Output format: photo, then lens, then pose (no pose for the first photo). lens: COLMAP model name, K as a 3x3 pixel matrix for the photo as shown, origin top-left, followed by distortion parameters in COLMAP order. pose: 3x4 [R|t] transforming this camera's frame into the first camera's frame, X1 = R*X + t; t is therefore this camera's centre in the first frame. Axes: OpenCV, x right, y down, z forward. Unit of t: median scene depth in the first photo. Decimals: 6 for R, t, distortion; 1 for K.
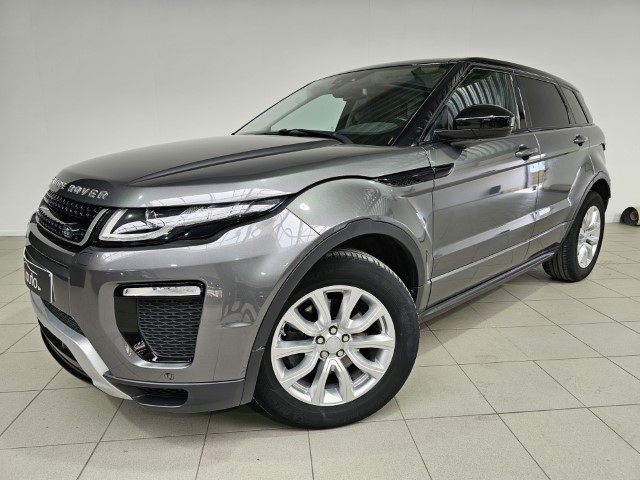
lens RADIAL K [[432.3, 0, 318.1], [0, 432.3, 239.0], [0, 0, 1]] dist [0.046915, 0.000826]
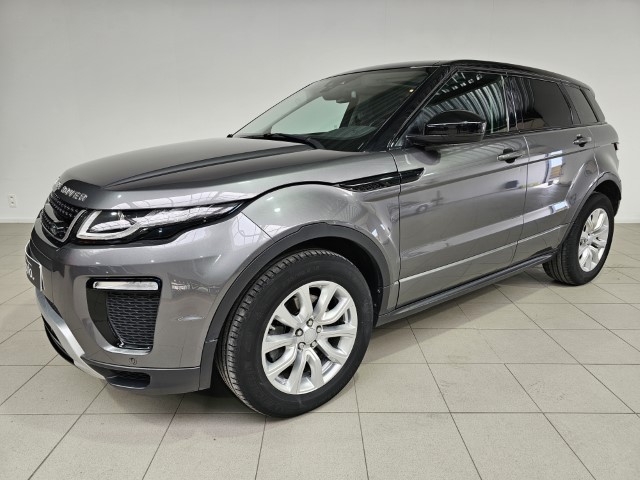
lens RADIAL K [[428.8, 0, 320.0], [0, 428.8, 240.0], [0, 0, 1]] dist [0.053786, -0.000880]
pose [[0.993898, 0.026060, -0.107183, 0.186074], [-0.023069, 0.999312, 0.029055, -0.029498], [0.107866, -0.026405, 0.993815, -0.037356]]
